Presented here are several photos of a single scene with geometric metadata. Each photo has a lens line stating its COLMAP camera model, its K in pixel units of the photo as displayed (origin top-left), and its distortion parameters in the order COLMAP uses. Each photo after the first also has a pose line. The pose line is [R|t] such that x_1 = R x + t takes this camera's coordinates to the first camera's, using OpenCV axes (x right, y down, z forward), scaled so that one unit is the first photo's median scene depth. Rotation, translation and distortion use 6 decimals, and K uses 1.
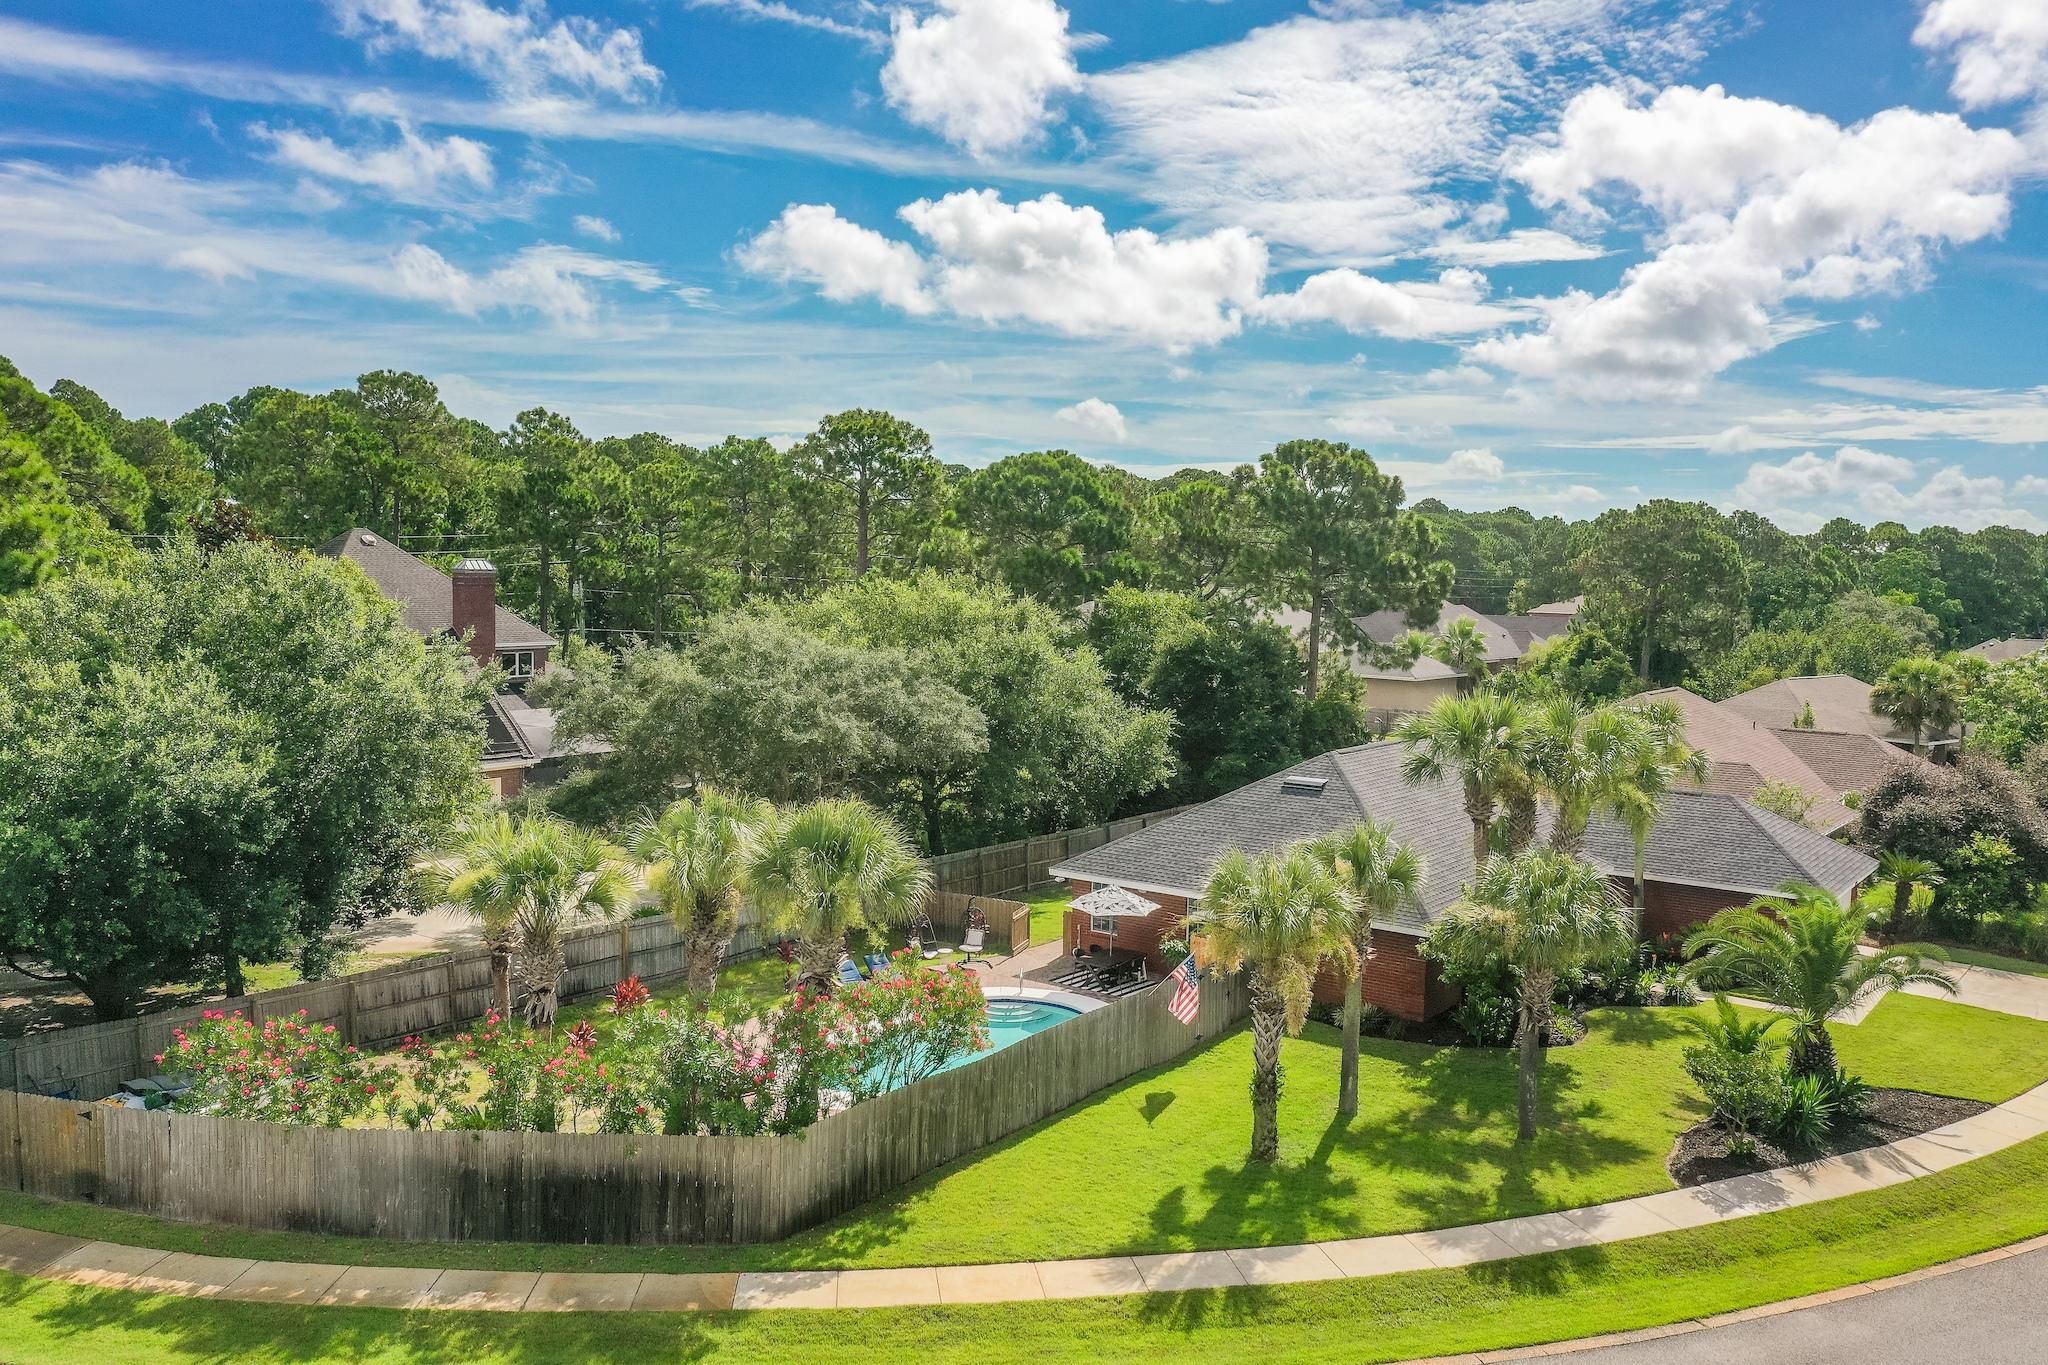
lens RADIAL K [[1654.8, 0, 1054.6], [0, 1654.8, 678.9], [0, 0, 1]] dist [-0.001883, -0.005696]
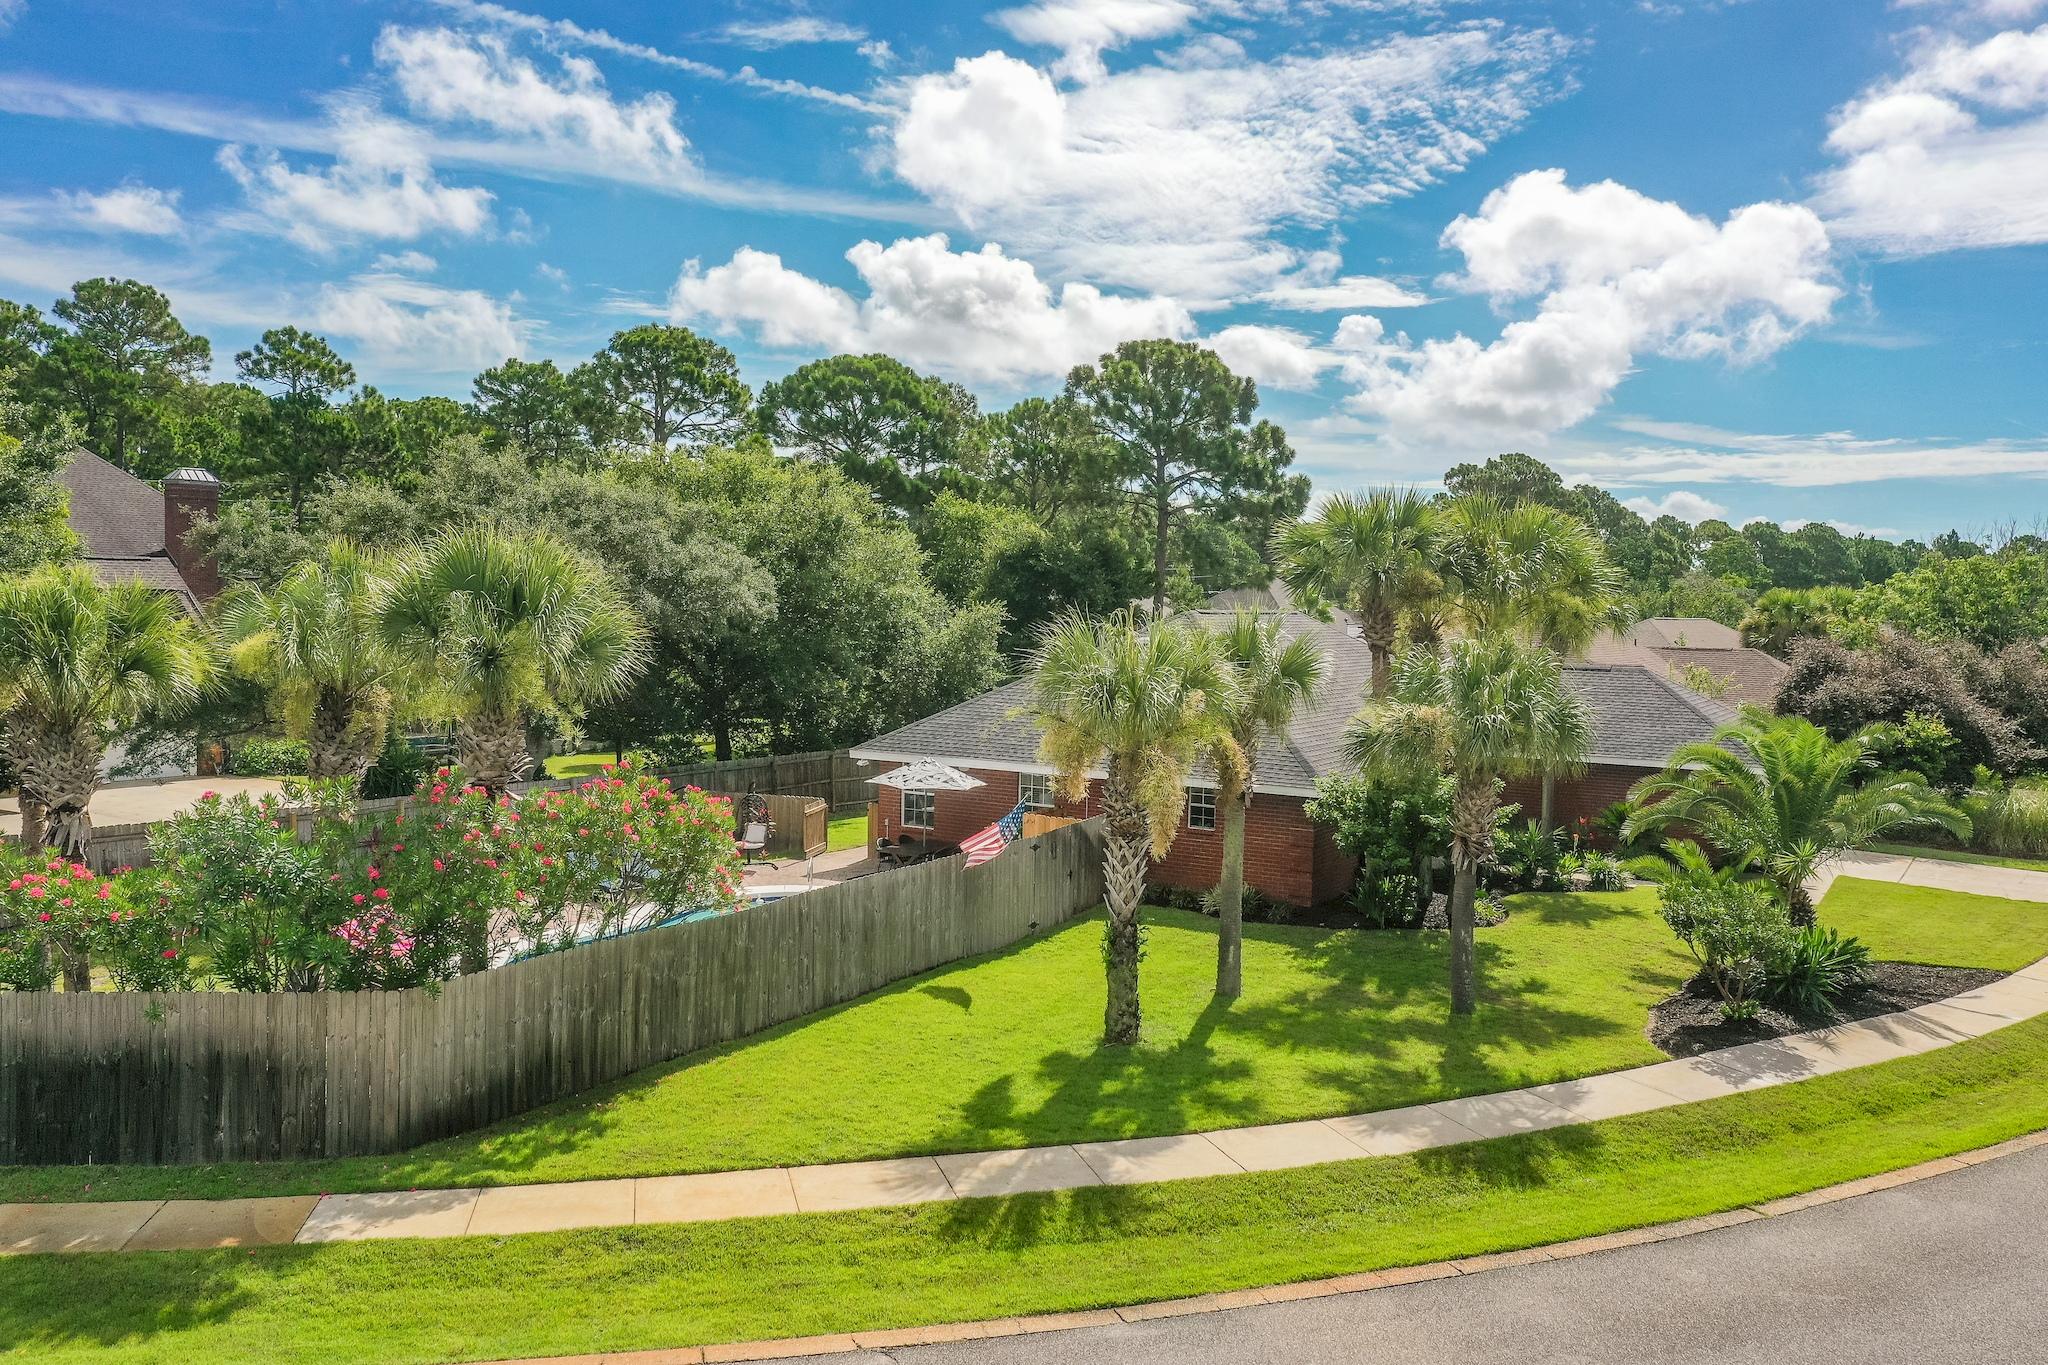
lens RADIAL K [[1629.0, 0, 1060.8], [0, 1629.0, 680.9], [0, 0, 1]] dist [-0.008335, -0.002094]
pose [[0.994786, -0.004538, 0.101884, 0.027744], [0.007202, 0.999641, -0.025798, 0.152727], [-0.101731, 0.026397, 0.994462, 0.289228]]
